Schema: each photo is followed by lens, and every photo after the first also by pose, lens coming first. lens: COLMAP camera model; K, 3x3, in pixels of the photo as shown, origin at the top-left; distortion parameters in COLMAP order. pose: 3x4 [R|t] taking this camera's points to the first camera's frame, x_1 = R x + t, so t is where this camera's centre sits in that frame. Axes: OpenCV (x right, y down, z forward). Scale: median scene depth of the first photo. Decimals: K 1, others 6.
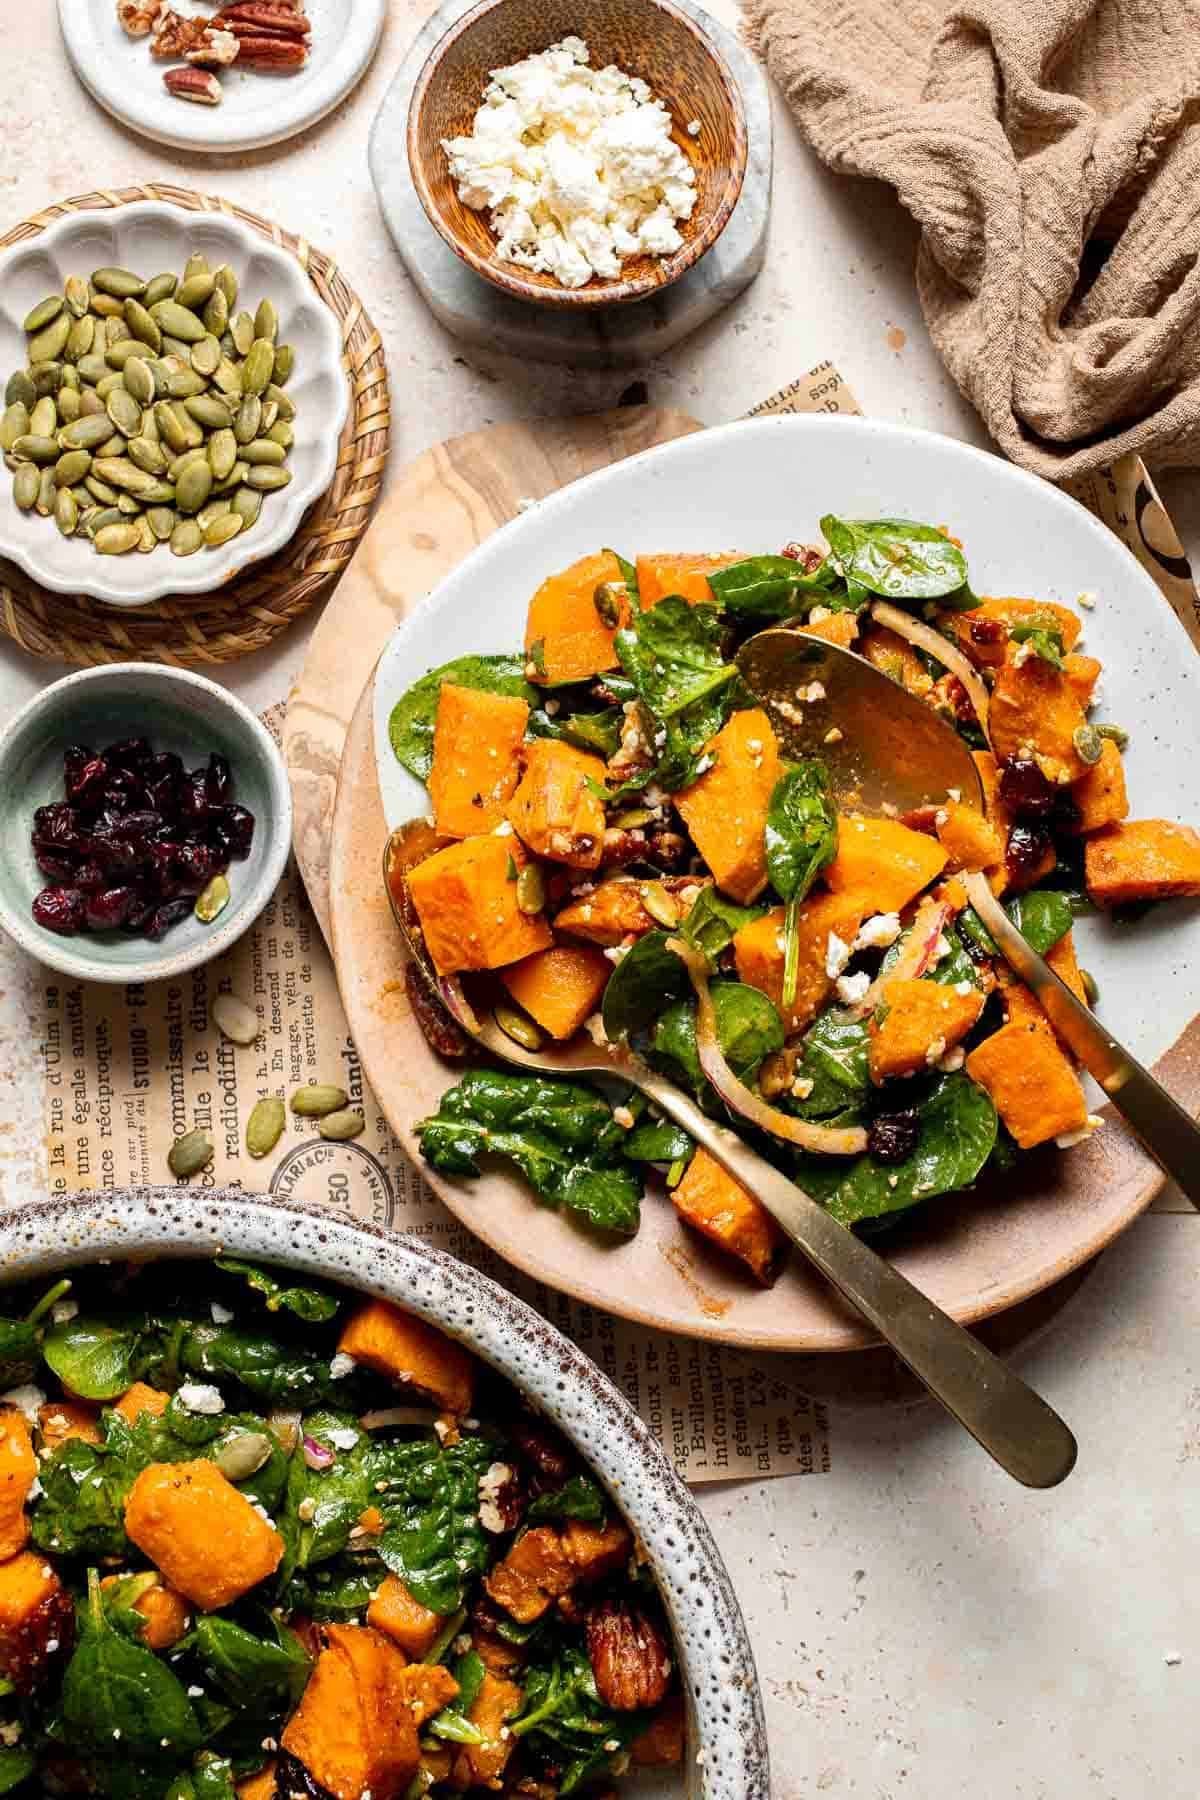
lens RADIAL K [[2728.5, 0, 600.0], [0, 2728.5, 900.0], [0, 0, 1]] dist [-0.010571, 0.087585]
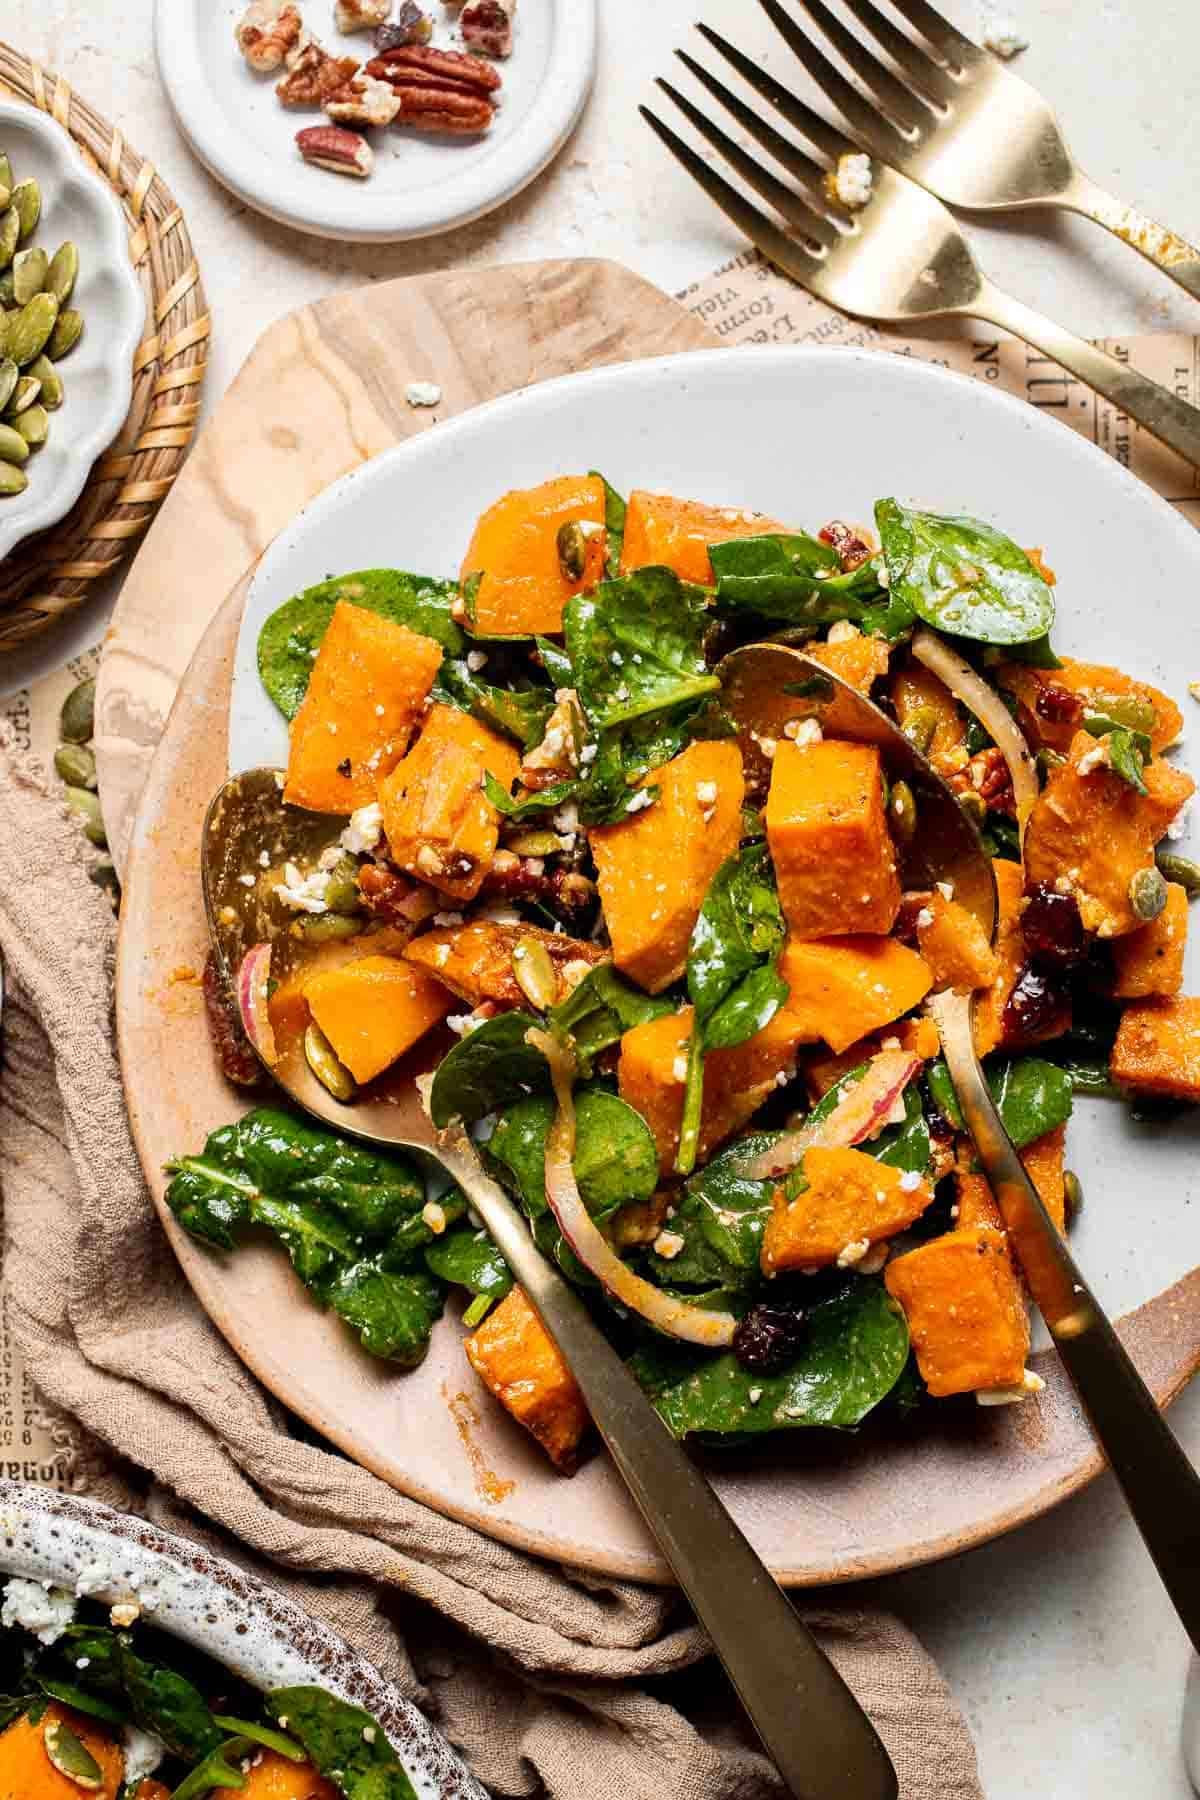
lens RADIAL K [[2728.5, 0, 600.0], [0, 2728.5, 900.0], [0, 0, 1]] dist [-0.010571, 0.087585]
pose [[0.972460, 0.232977, -0.006620, 0.038005], [-0.231626, 0.969200, 0.083670, -0.081156], [0.025909, -0.079833, 0.996472, 0.250707]]
